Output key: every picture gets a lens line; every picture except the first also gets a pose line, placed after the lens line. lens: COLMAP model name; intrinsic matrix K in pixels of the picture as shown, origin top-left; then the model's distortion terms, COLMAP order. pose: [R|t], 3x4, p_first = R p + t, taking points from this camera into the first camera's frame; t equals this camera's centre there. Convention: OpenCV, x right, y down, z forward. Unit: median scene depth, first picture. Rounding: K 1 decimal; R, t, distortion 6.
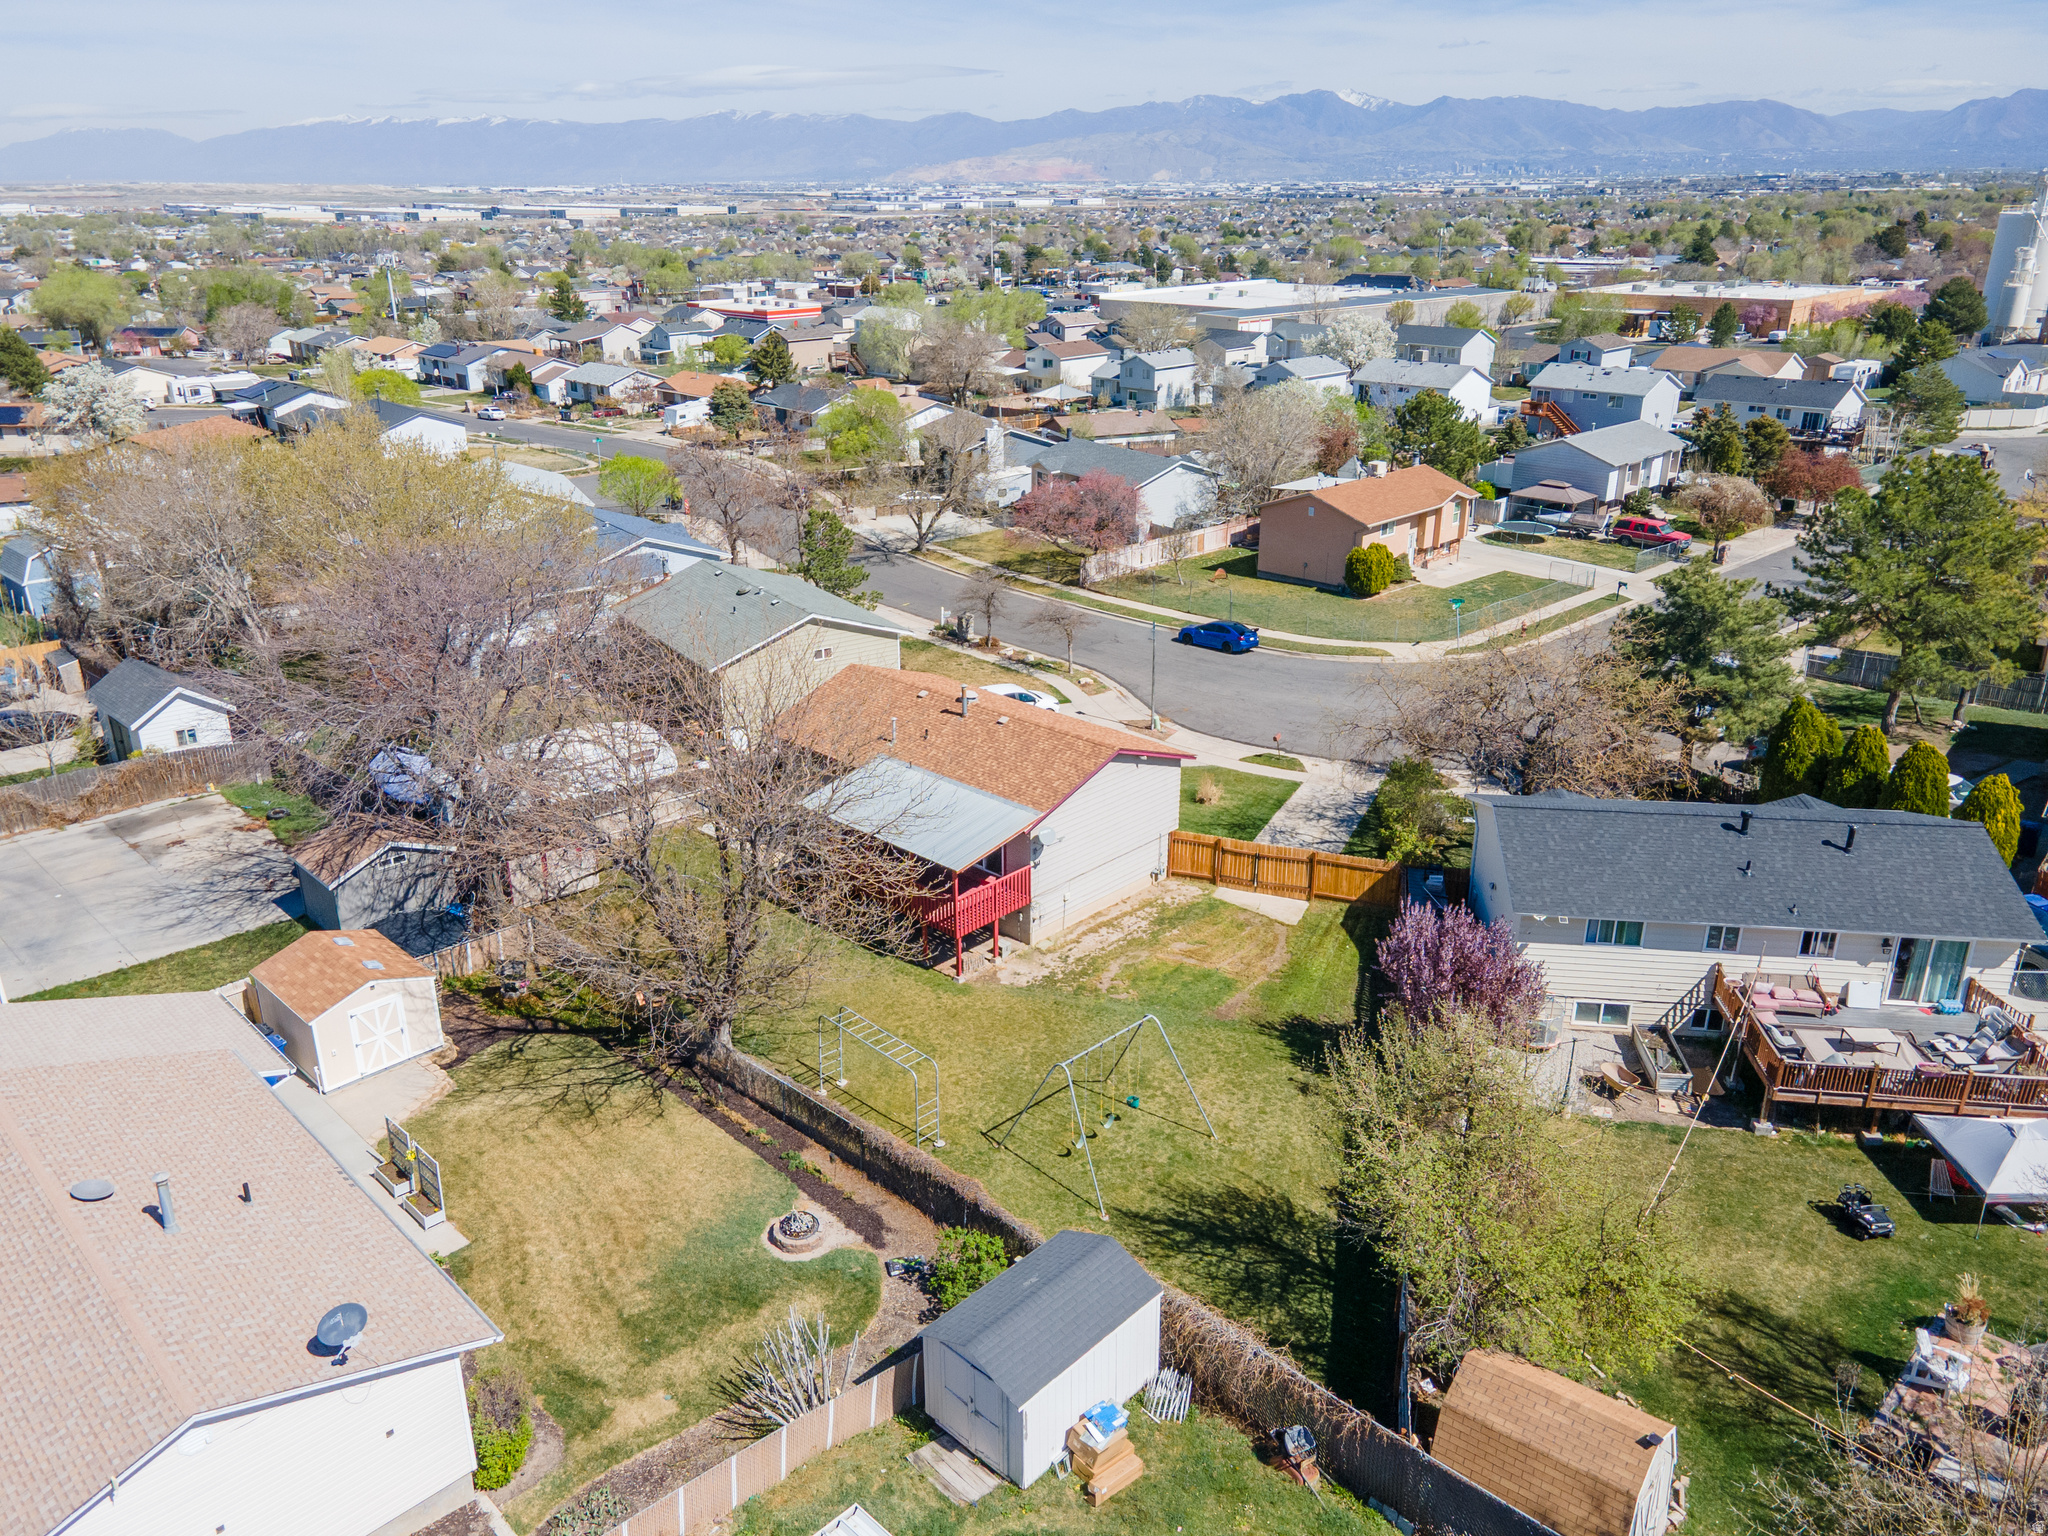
lens RADIAL K [[1489.9, 0, 1014.1], [0, 1489.9, 757.6], [0, 0, 1]] dist [0.038648, 0.021507]
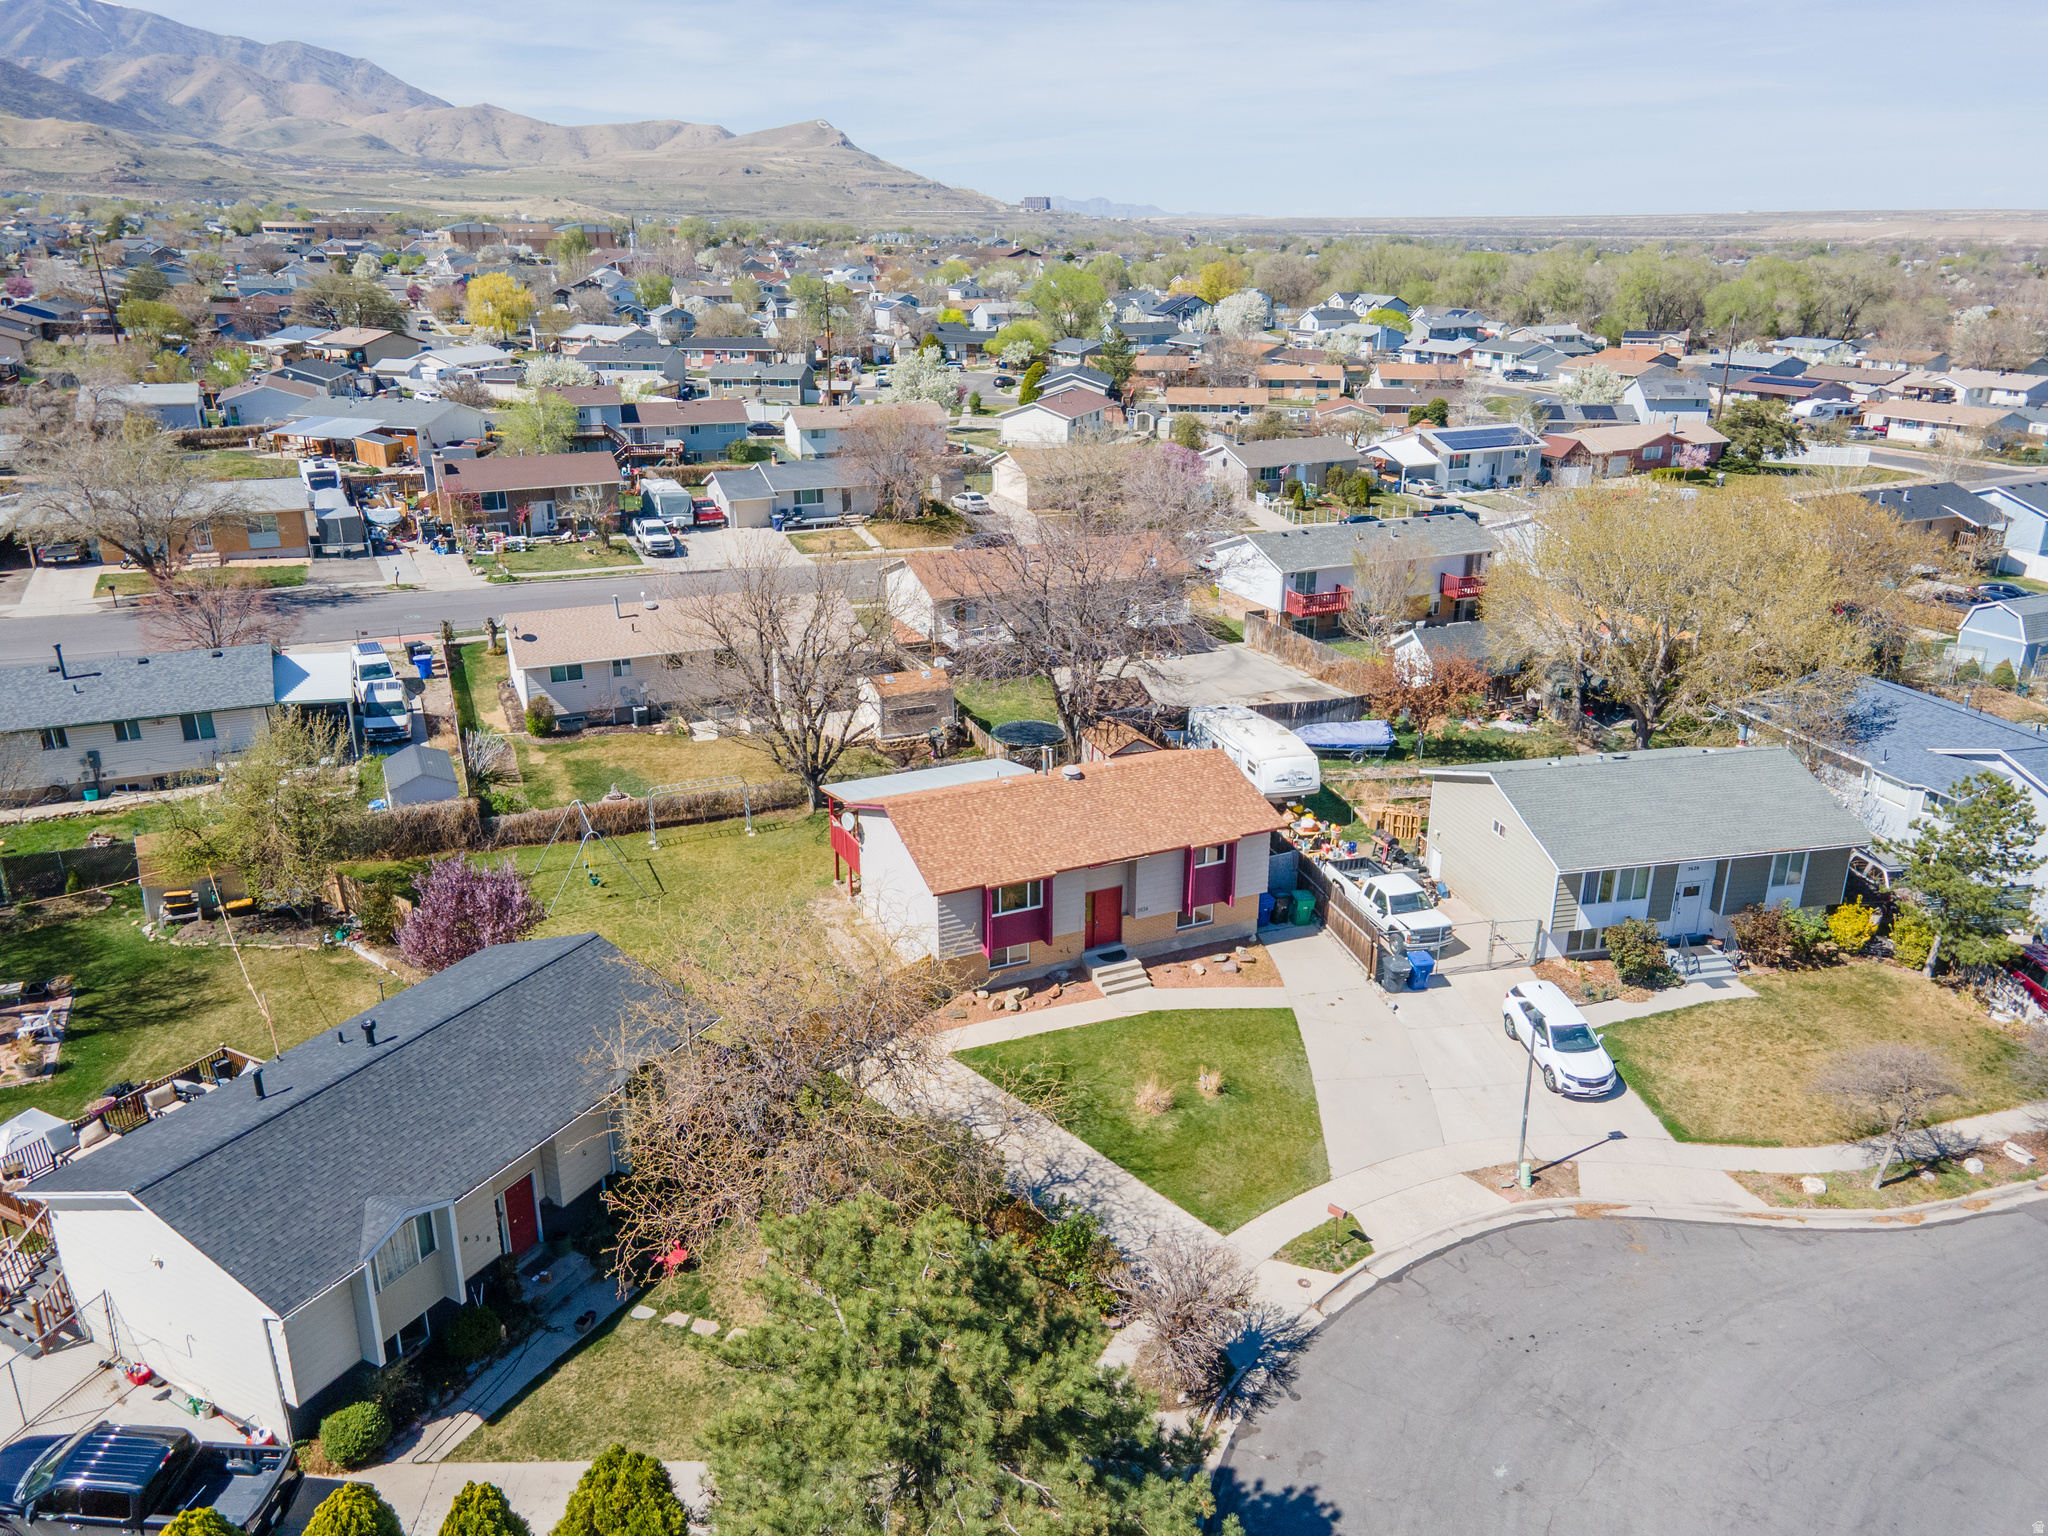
lens RADIAL K [[1489.9, 0, 1019.3], [0, 1489.9, 768.7], [0, 0, 1]] dist [0.038648, 0.021507]
pose [[-0.361734, 0.328240, -0.872586, 0.541919], [-0.332250, 0.829123, 0.449626, -0.305411], [0.871067, 0.452562, -0.190864, 0.737301]]
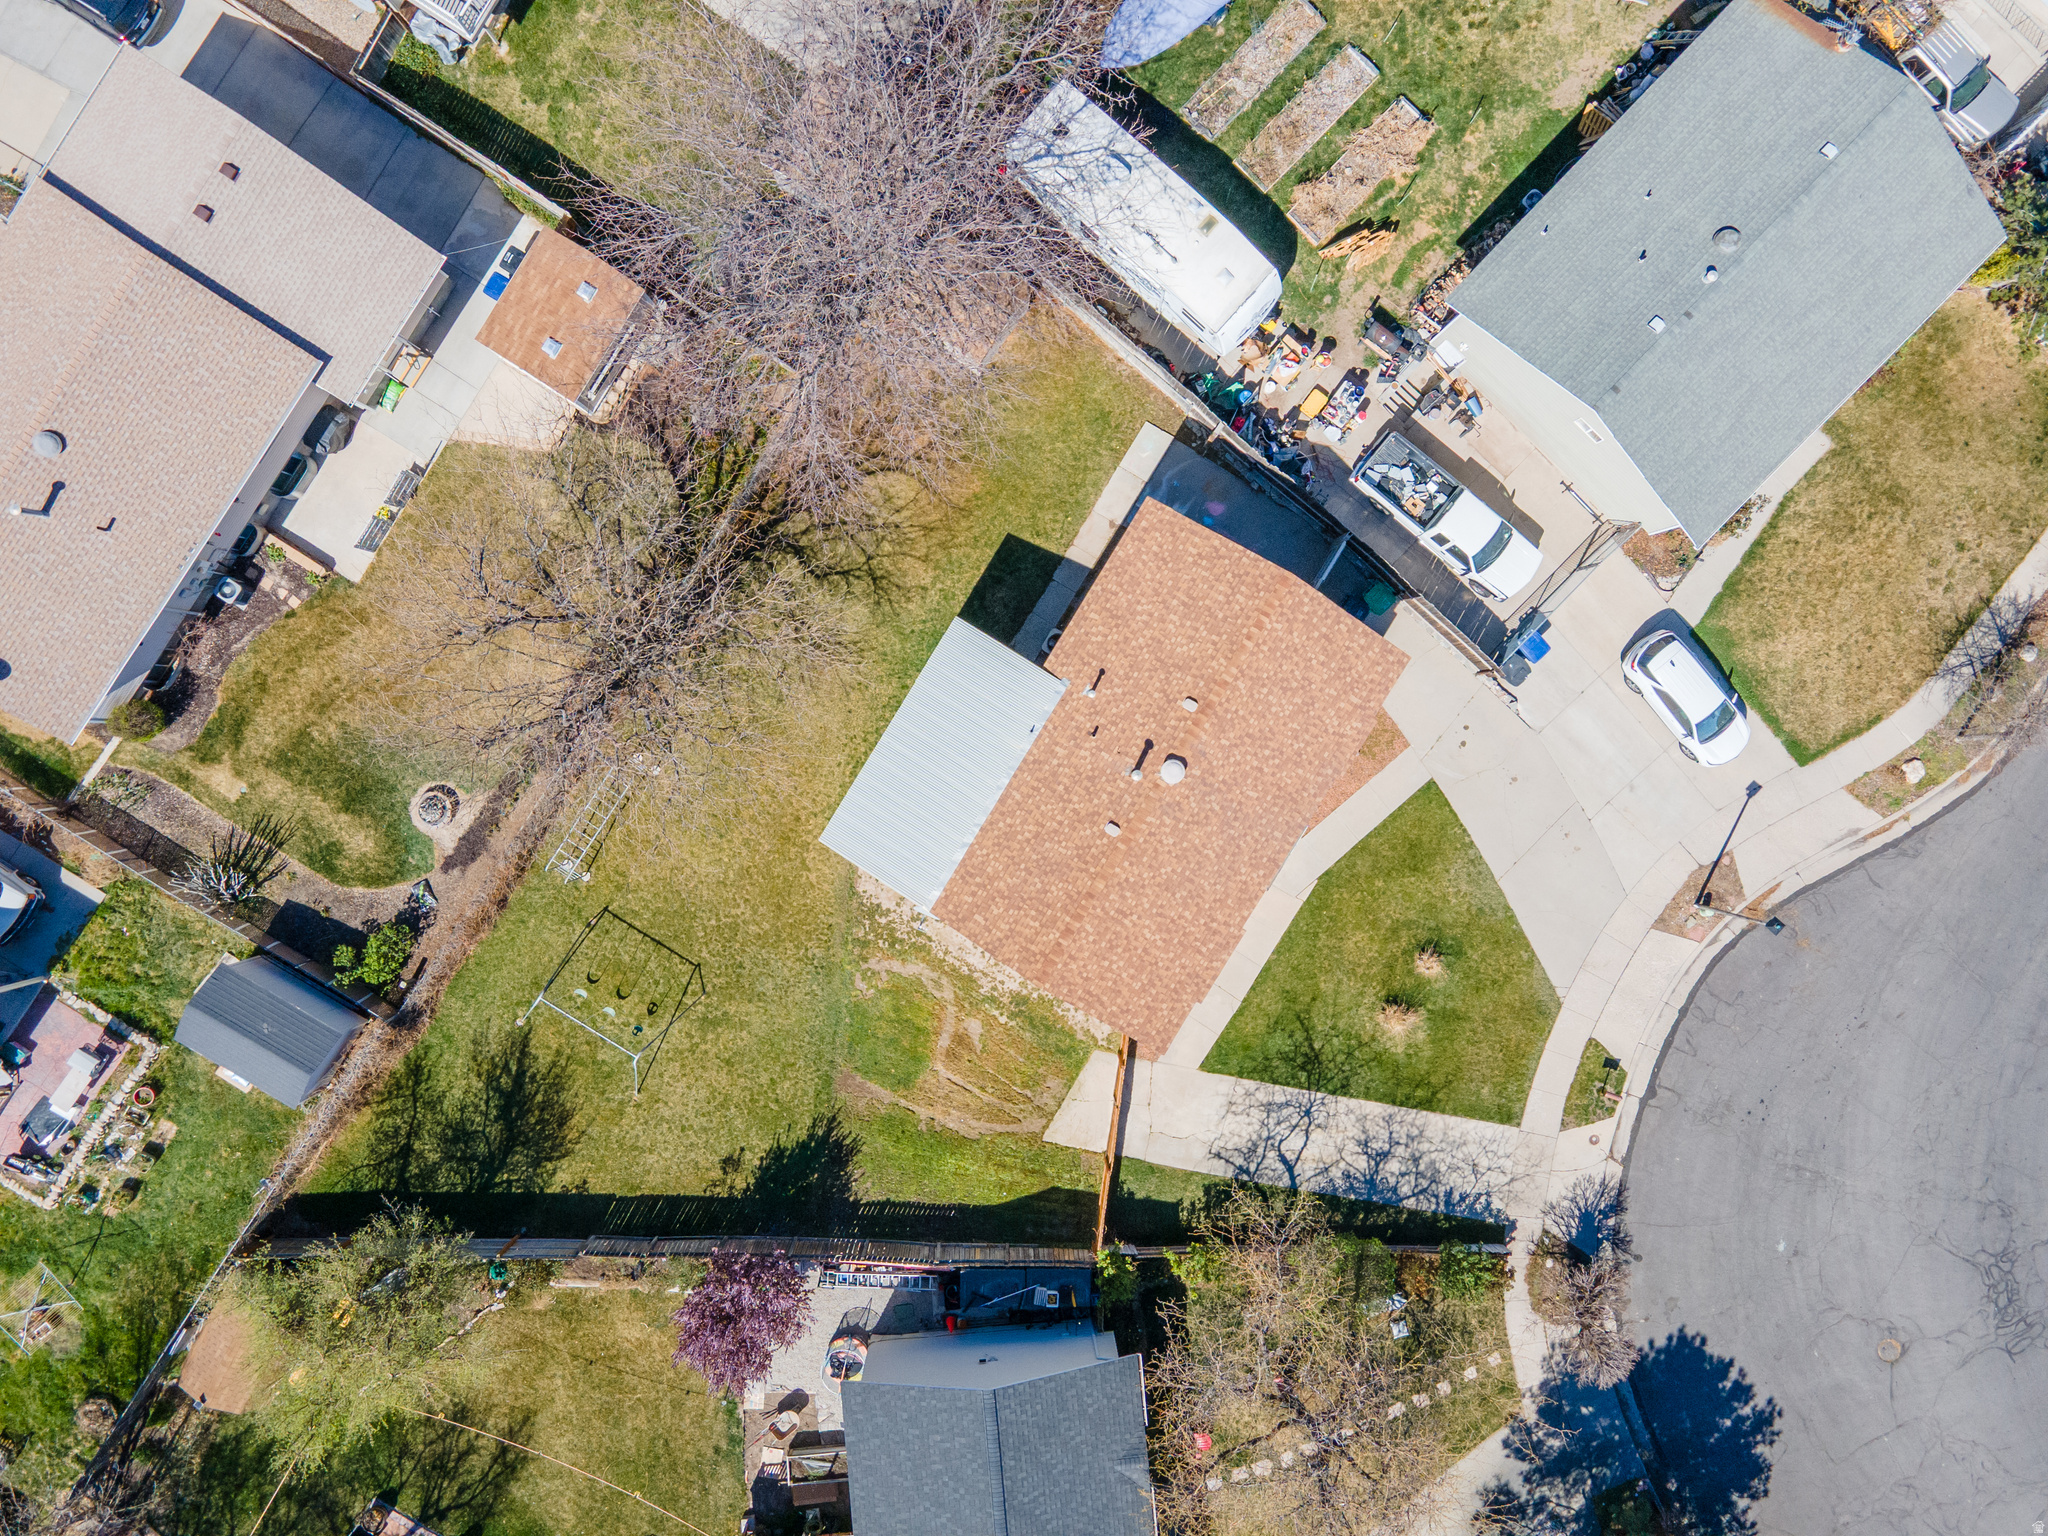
lens RADIAL K [[1489.9, 0, 1012.1], [0, 1489.9, 776.1], [0, 0, 1]] dist [0.038648, 0.021507]
pose [[0.210031, 0.977274, 0.028685, -0.042481], [-0.357665, 0.049496, 0.932538, -0.468740], [0.909925, -0.206121, 0.359932, 0.409022]]
